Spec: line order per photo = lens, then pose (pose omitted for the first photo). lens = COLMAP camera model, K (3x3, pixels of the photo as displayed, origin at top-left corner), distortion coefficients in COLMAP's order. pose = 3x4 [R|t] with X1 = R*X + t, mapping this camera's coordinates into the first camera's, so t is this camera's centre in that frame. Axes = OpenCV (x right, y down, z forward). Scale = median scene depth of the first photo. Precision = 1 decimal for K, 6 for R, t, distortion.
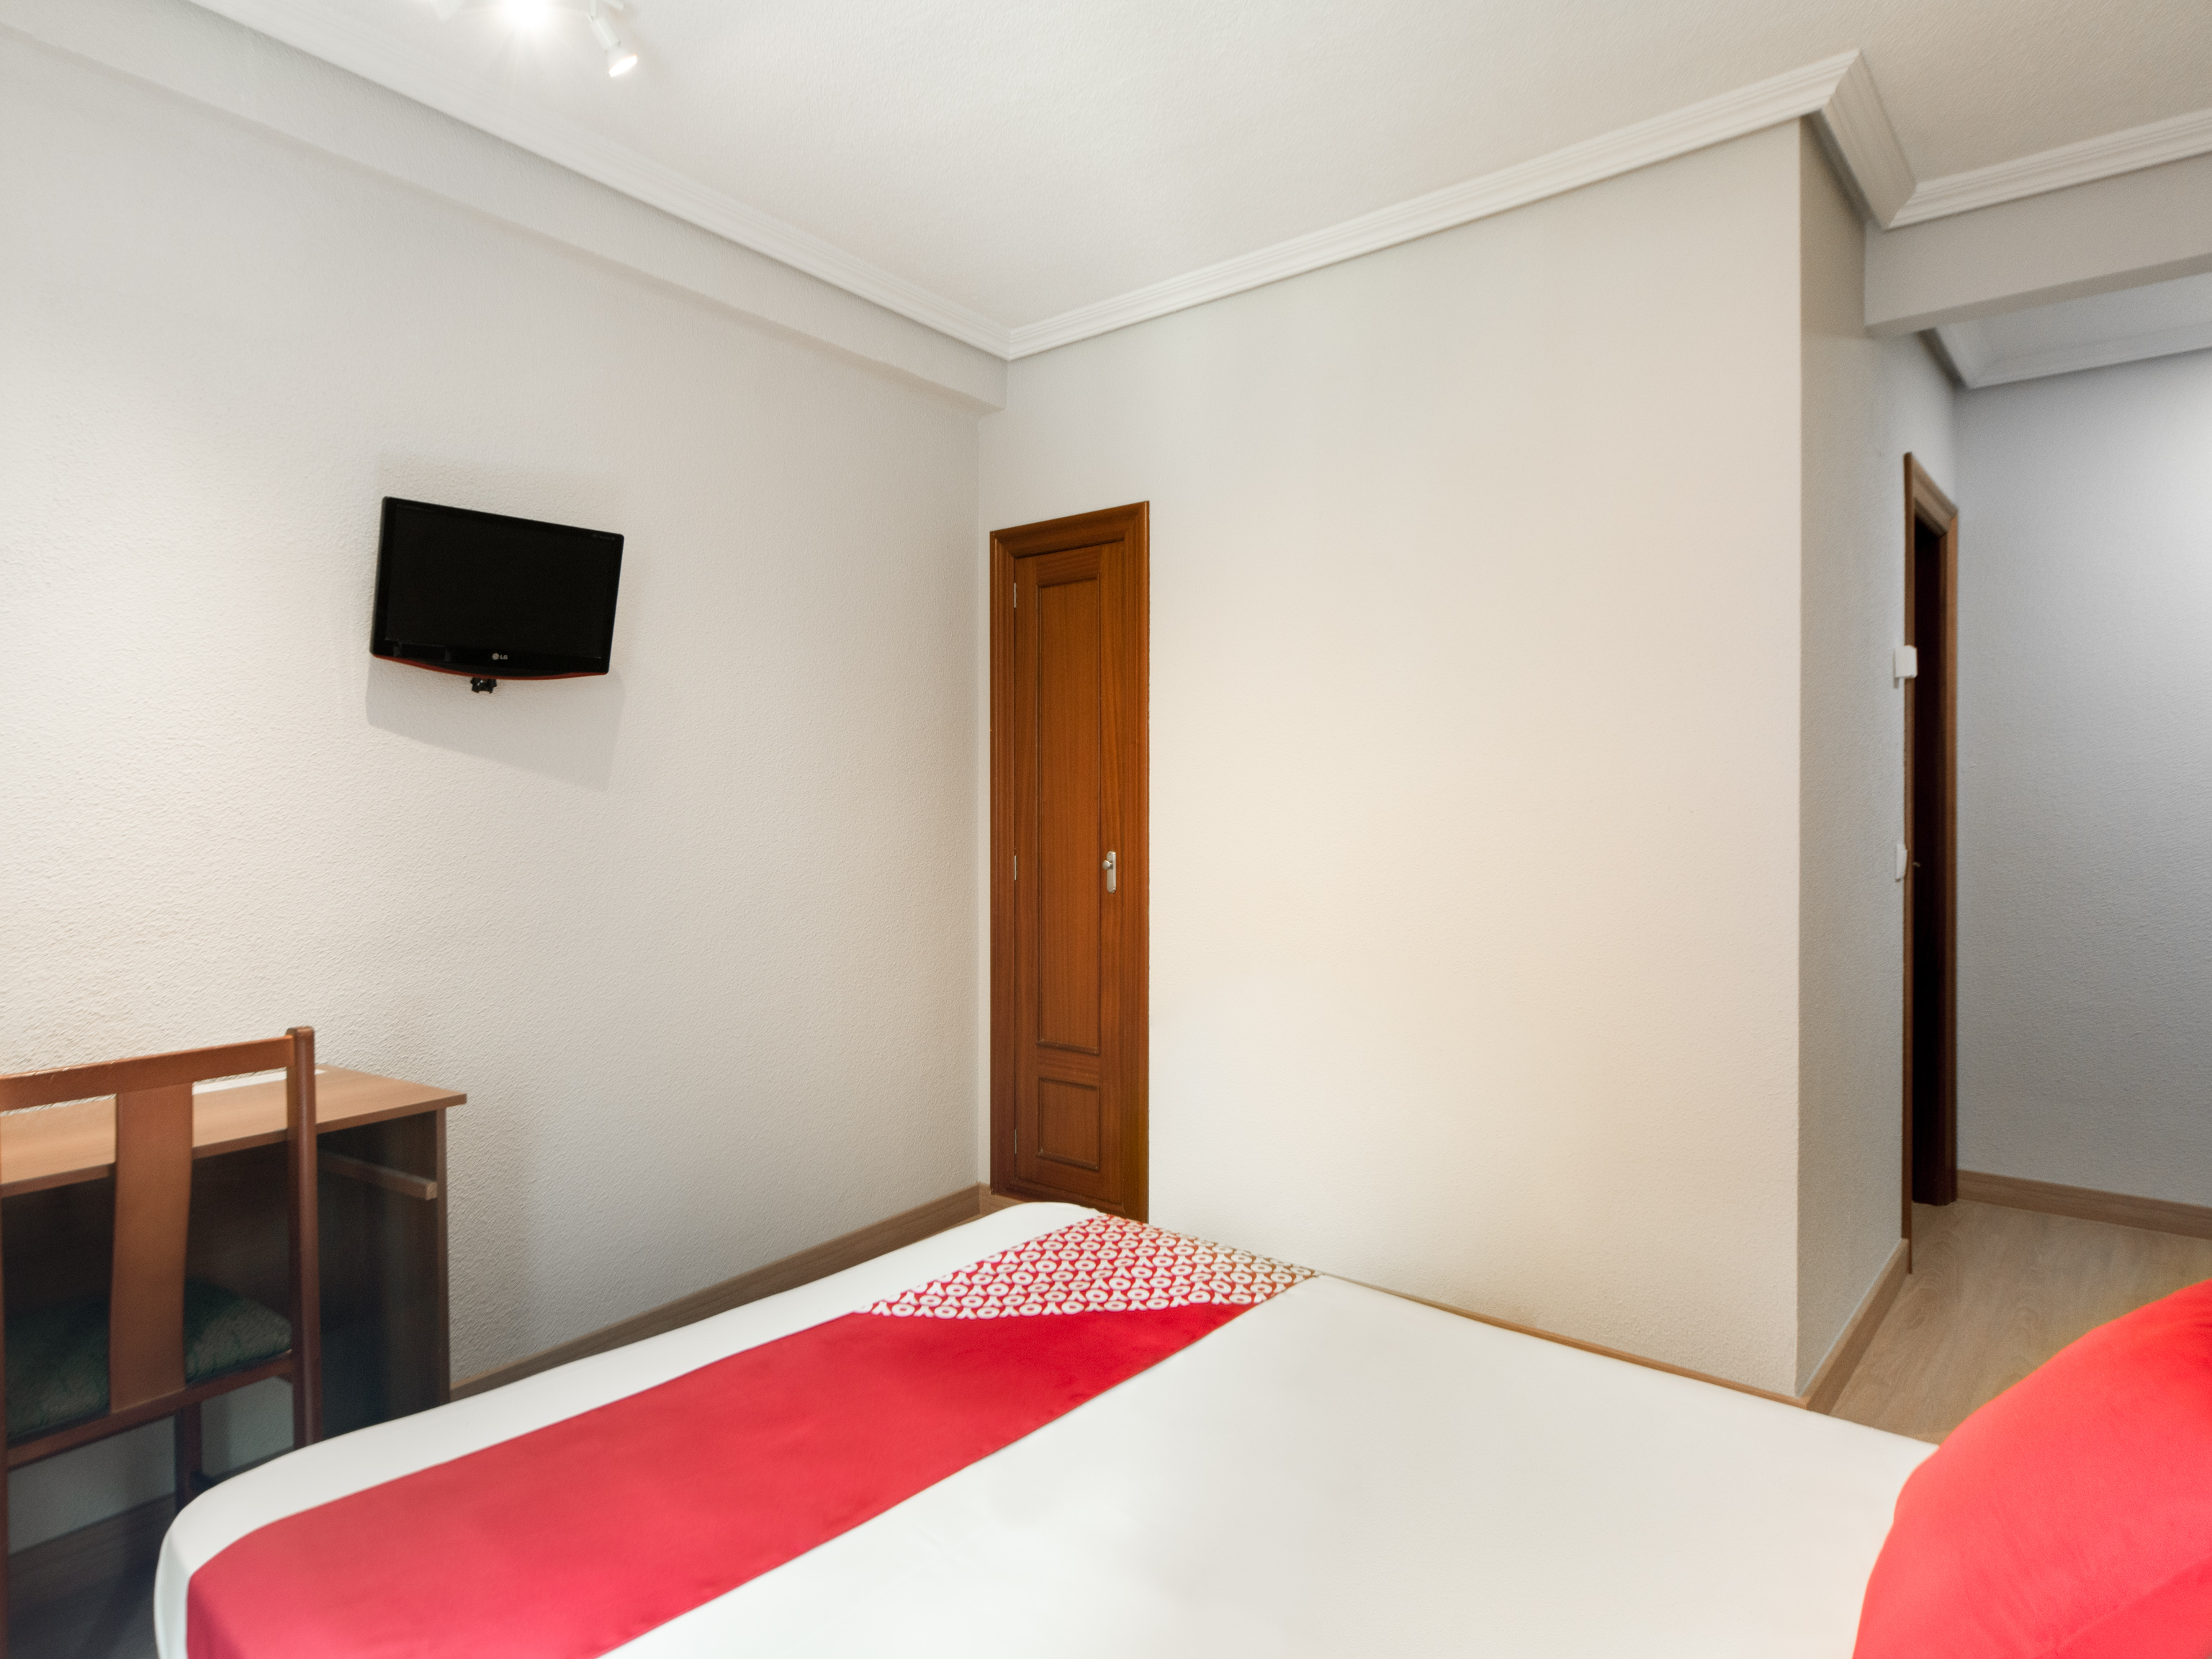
lens RADIAL K [[1252.8, 0, 1095.5], [0, 1252.8, 818.4], [0, 0, 1]] dist [-0.004560, -0.001258]
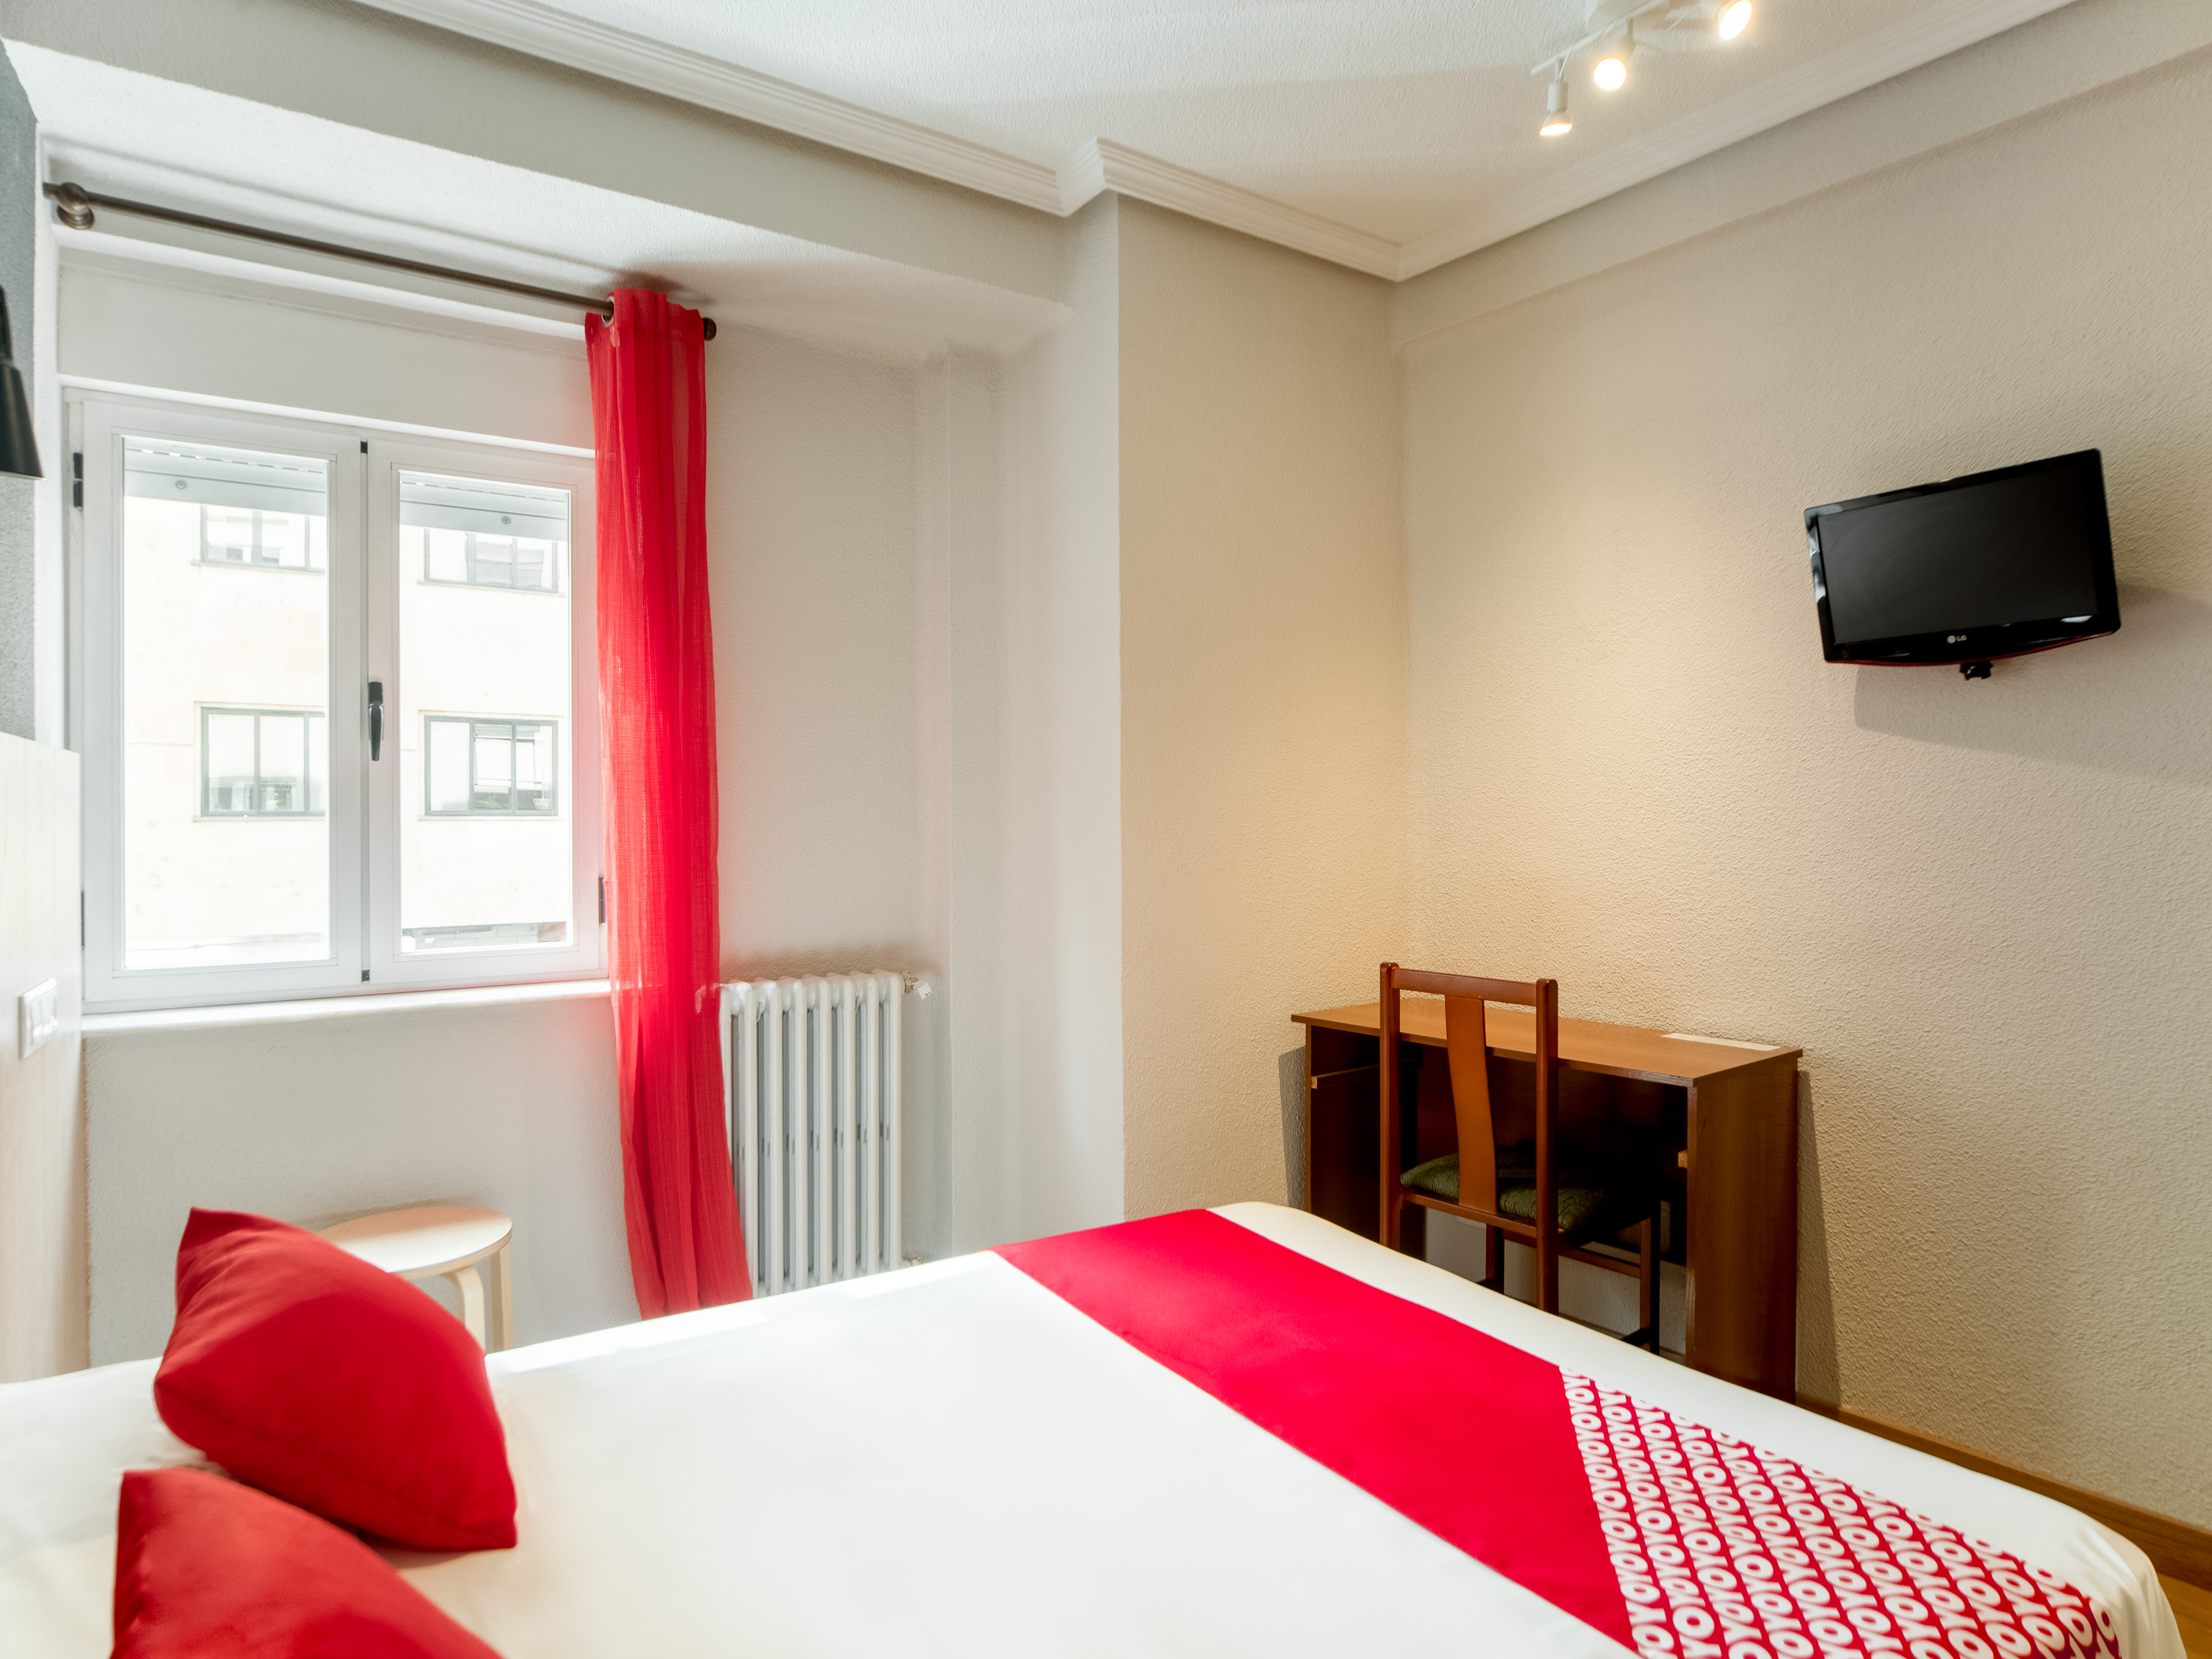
lens RADIAL K [[1351.0, 0, 1110.7], [0, 1351.0, 811.4], [0, 0, 1]] dist [0.002431, 0.000885]
pose [[-0.296079, 0.003616, -0.955157, 0.672710], [-0.005200, 0.999972, 0.005398, -0.010499], [0.955149, 0.006565, -0.296052, 0.784218]]
